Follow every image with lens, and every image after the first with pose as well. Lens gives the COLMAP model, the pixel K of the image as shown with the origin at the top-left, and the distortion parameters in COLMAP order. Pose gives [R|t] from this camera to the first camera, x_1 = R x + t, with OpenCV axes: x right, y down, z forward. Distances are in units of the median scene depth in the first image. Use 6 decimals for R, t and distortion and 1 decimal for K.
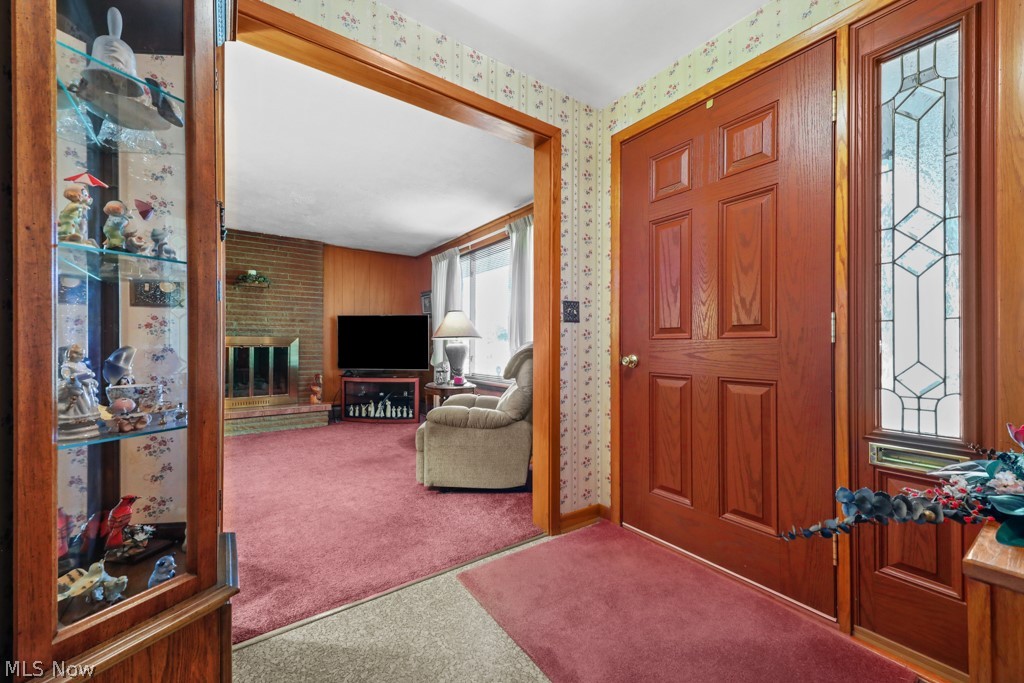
lens RADIAL K [[397.4, 0, 512.0], [0, 397.4, 345.3], [0, 0, 1]] dist [0.024340, -0.011590]
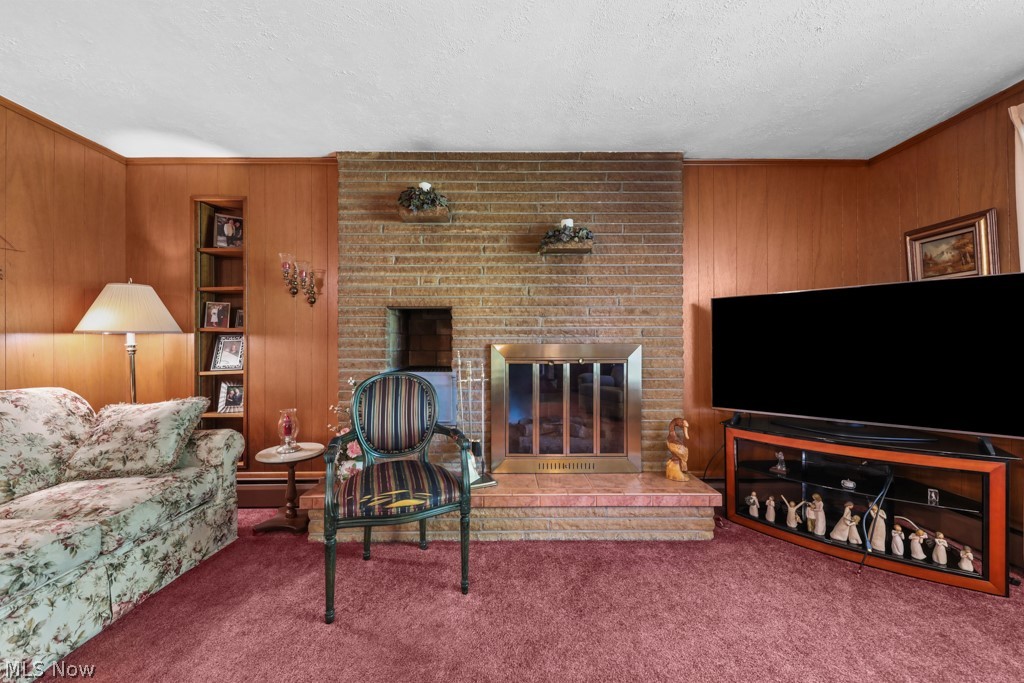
lens RADIAL K [[370.7, 0, 509.8], [0, 370.7, 345.4], [0, 0, 1]] dist [0.013330, -0.006895]
pose [[0.819650, -0.006988, -0.572822, -0.419874], [0.004485, 0.999973, -0.005782, -0.016829], [0.572847, 0.002171, 0.819659, 0.538791]]
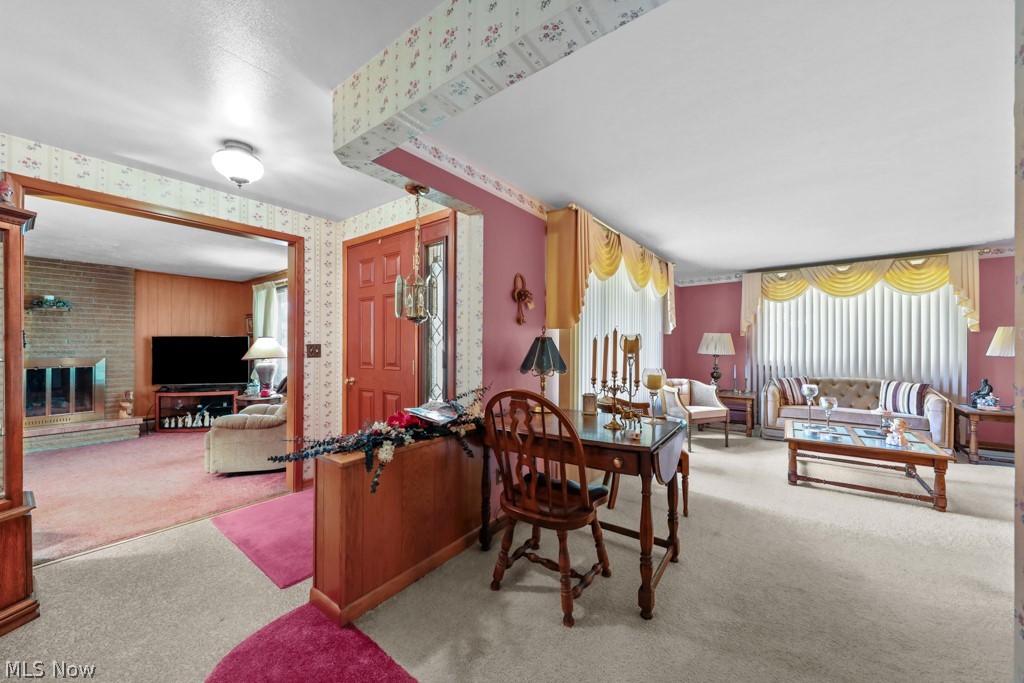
lens RADIAL K [[370.7, 0, 509.8], [0, 370.7, 345.4], [0, 0, 1]] dist [0.013330, -0.006895]
pose [[0.951912, -0.004200, 0.306342, 0.201343], [0.005741, 0.999975, -0.004129, -0.043755], [-0.306317, 0.005689, 0.951913, -0.297867]]
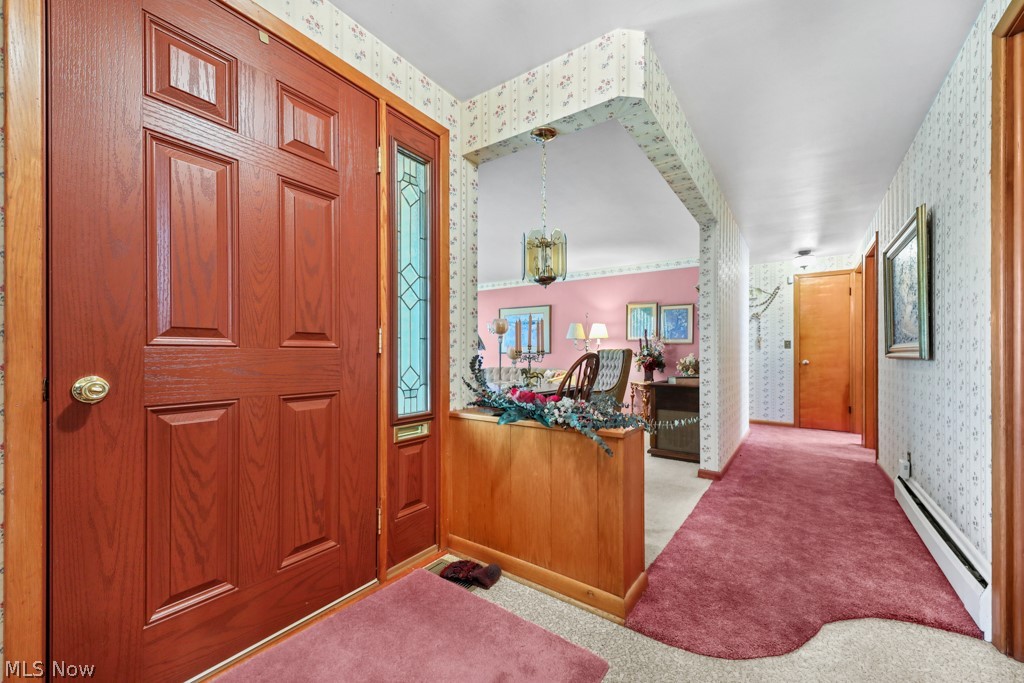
lens RADIAL K [[401.9, 0, 511.1], [0, 401.9, 353.2], [0, 0, 1]] dist [0.024476, -0.007257]
pose [[-0.324658, -0.001841, 0.945830, -0.146176], [-0.004567, 0.999989, 0.000379, -0.002678], [-0.945821, -0.004197, -0.324663, 0.301936]]
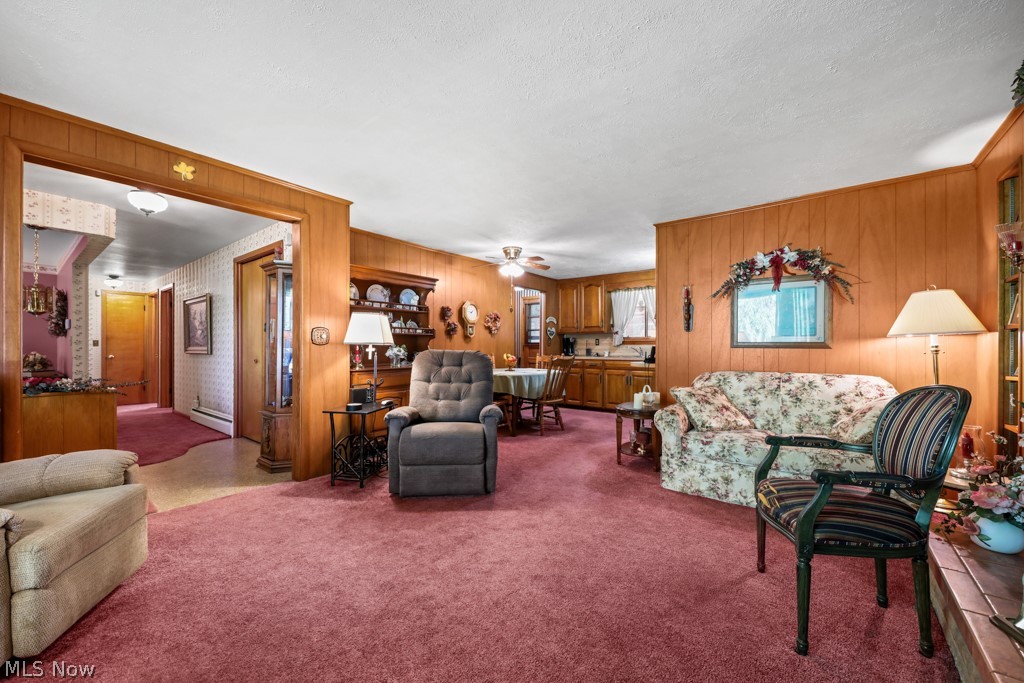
lens RADIAL K [[397.4, 0, 512.0], [0, 397.4, 345.3], [0, 0, 1]] dist [0.024340, -0.011590]
pose [[-0.960526, -0.003672, -0.278167, -0.364022], [-0.002157, 0.999981, -0.005752, -0.017934], [0.278183, -0.004925, -0.960516, 1.024490]]
